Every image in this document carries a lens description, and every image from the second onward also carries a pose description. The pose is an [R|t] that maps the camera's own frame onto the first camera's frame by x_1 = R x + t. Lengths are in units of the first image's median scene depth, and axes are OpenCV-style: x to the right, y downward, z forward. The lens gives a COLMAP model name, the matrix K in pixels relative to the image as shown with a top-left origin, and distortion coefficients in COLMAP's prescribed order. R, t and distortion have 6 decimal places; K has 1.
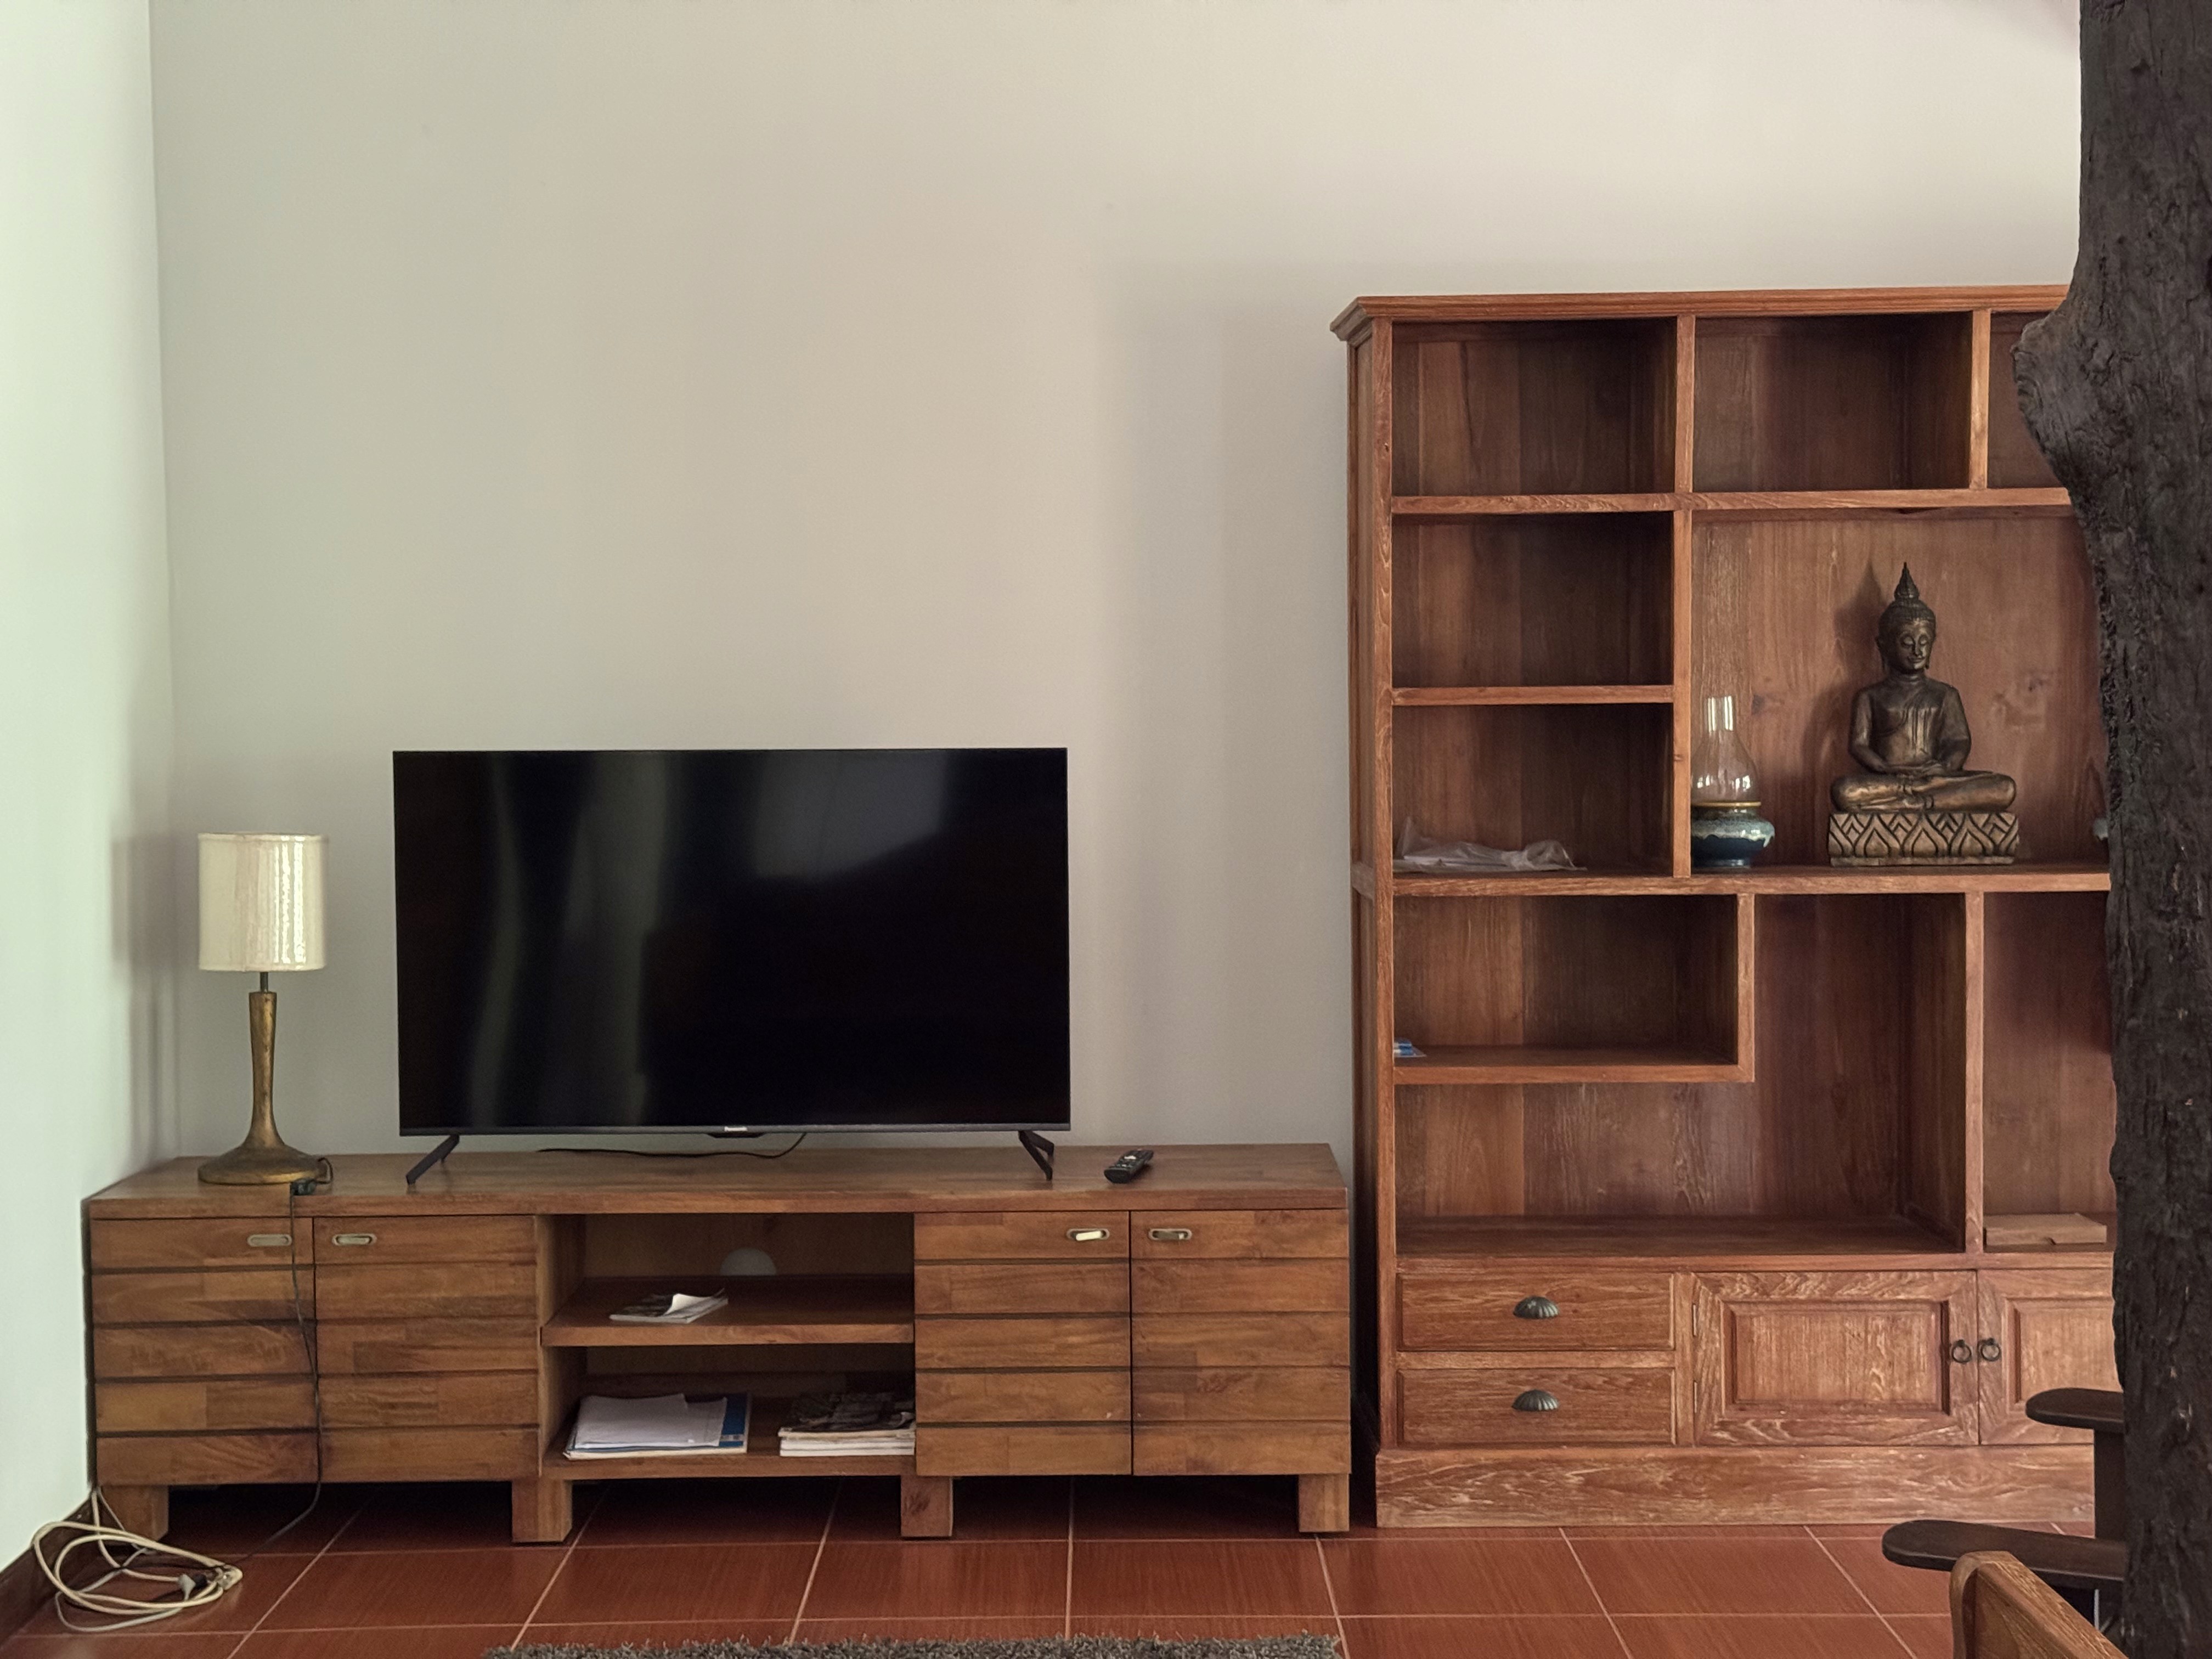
lens RADIAL K [[3095.5, 0, 1105.7], [0, 3095.5, 831.1], [0, 0, 1]] dist [0.154834, 0.000000]
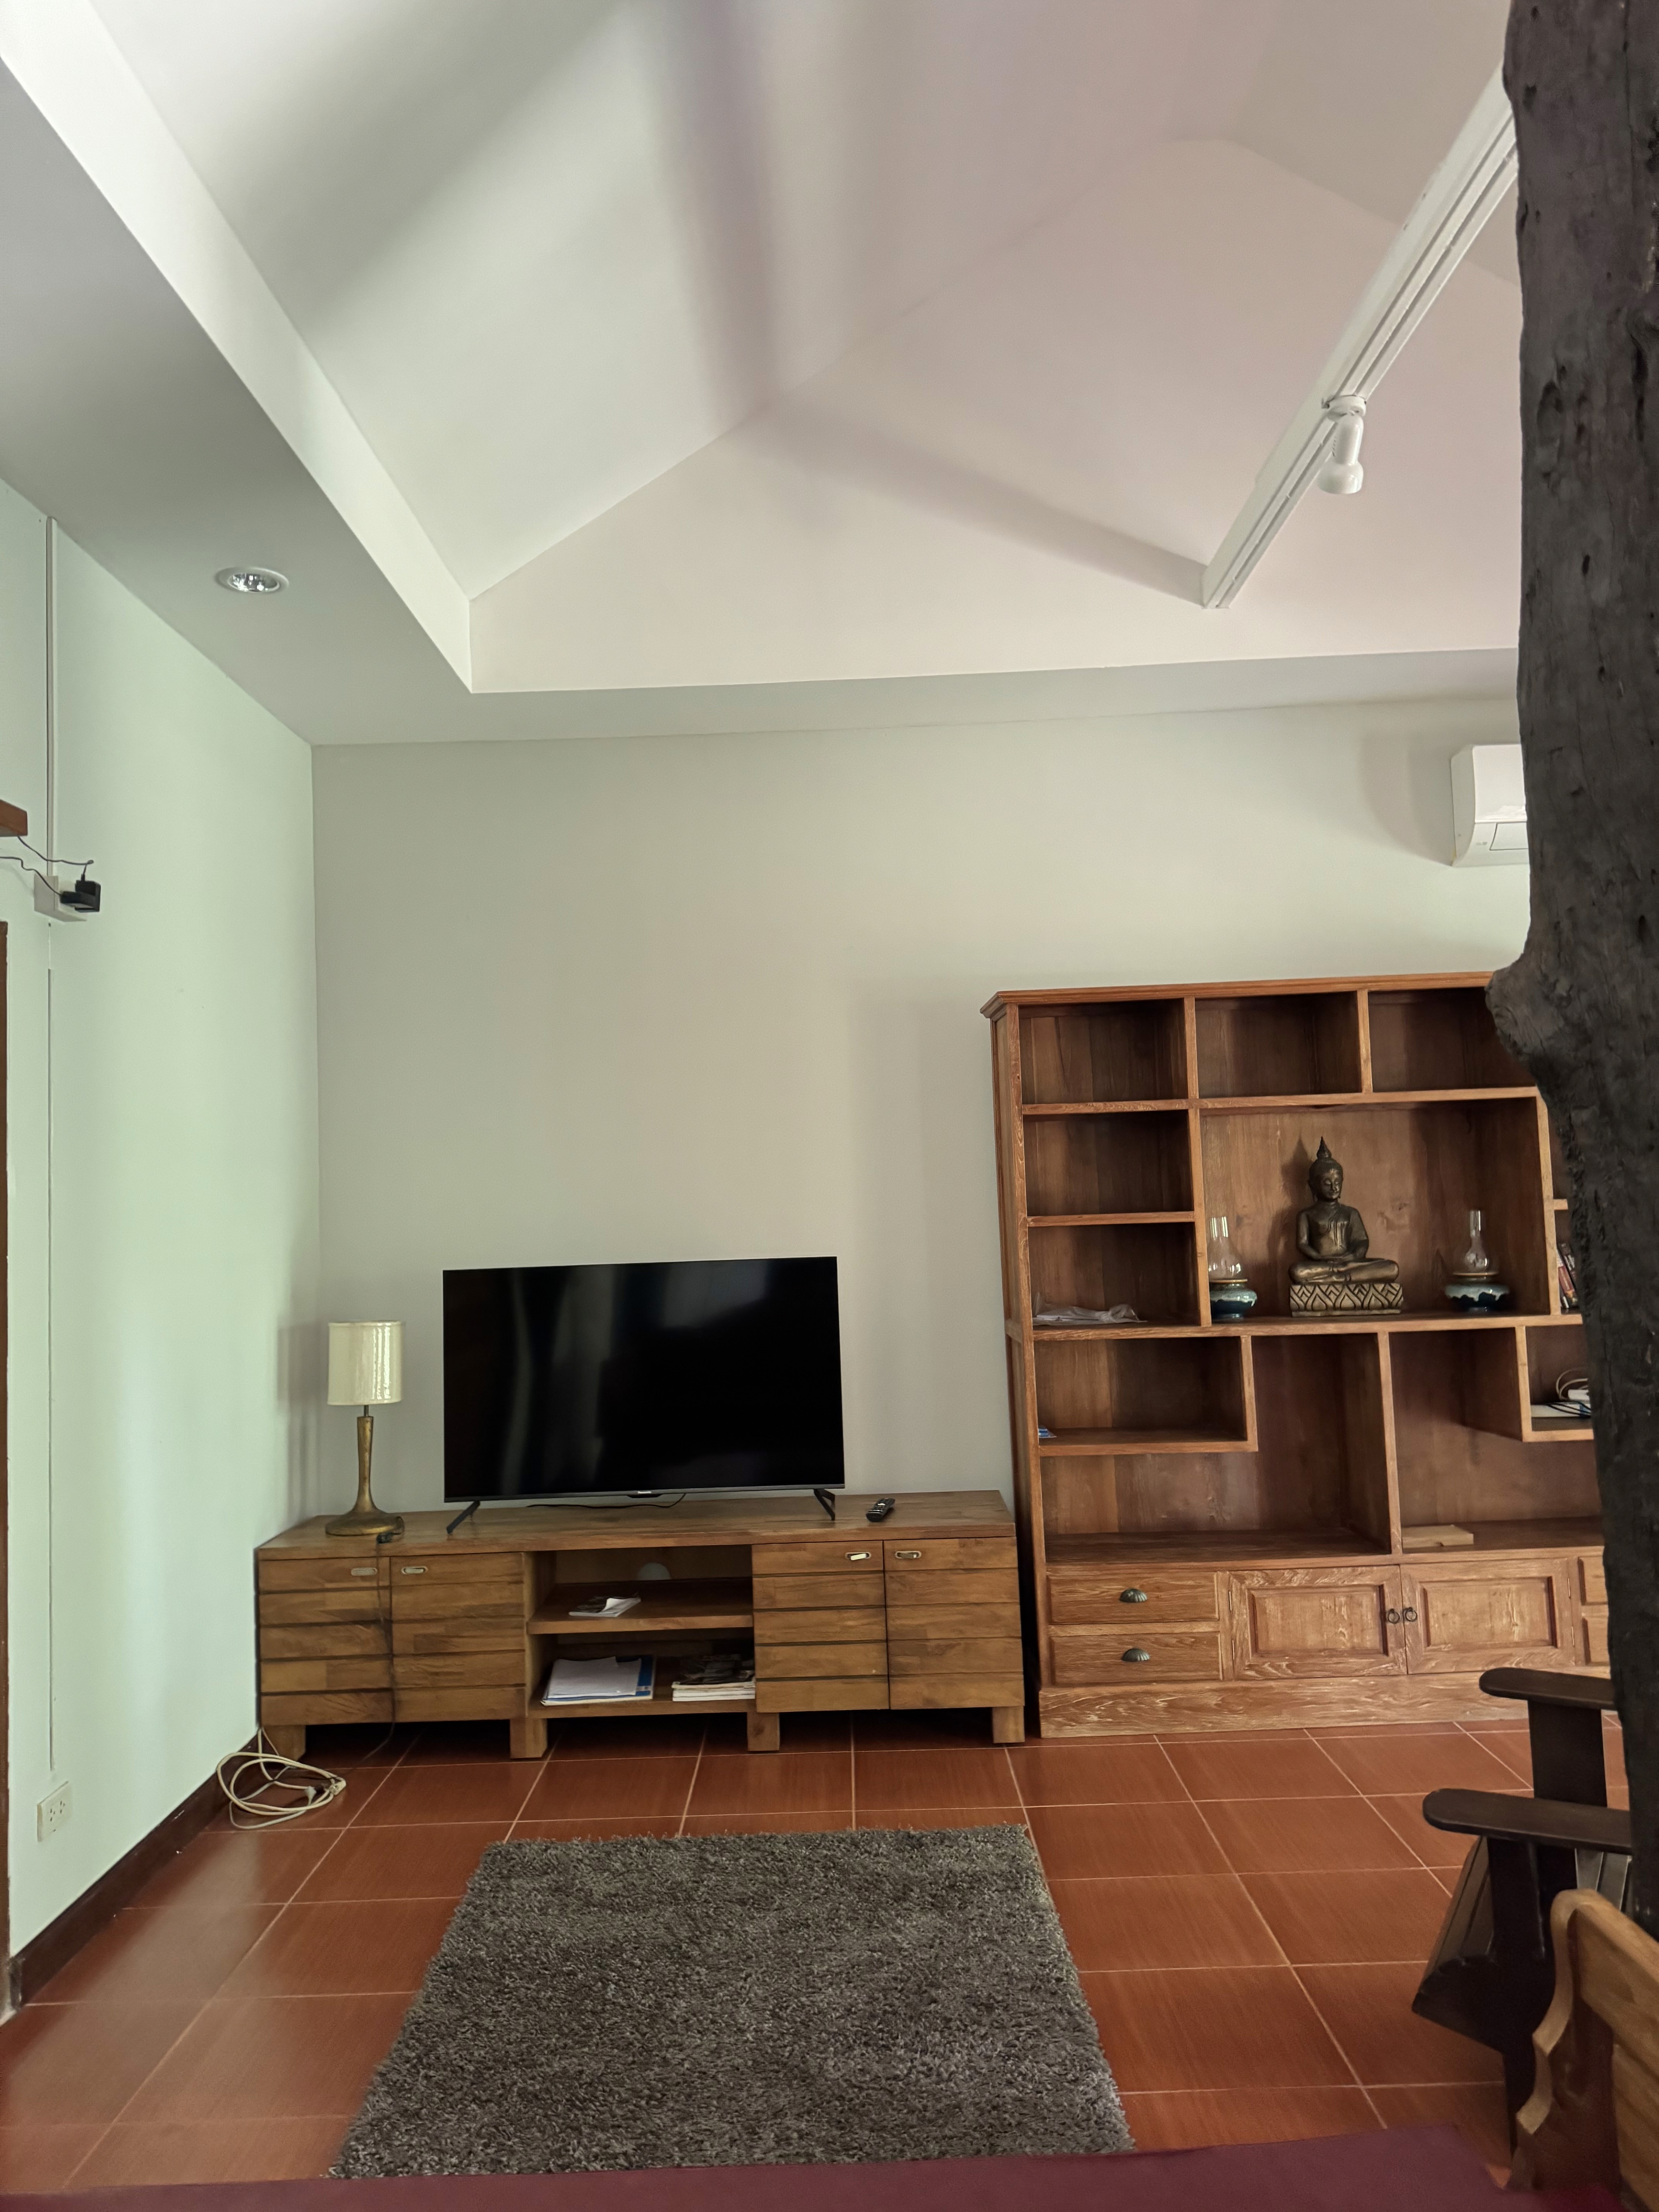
lens RADIAL K [[1562.3, 0, 835.8], [0, 1562.3, 1082.8], [0, 0, 1]] dist [0.053414, -0.067857]
pose [[0.999610, -0.027541, -0.004675, -0.006381], [0.026715, 0.991388, -0.128200, -0.012163], [0.008166, 0.128025, 0.991737, 0.144055]]
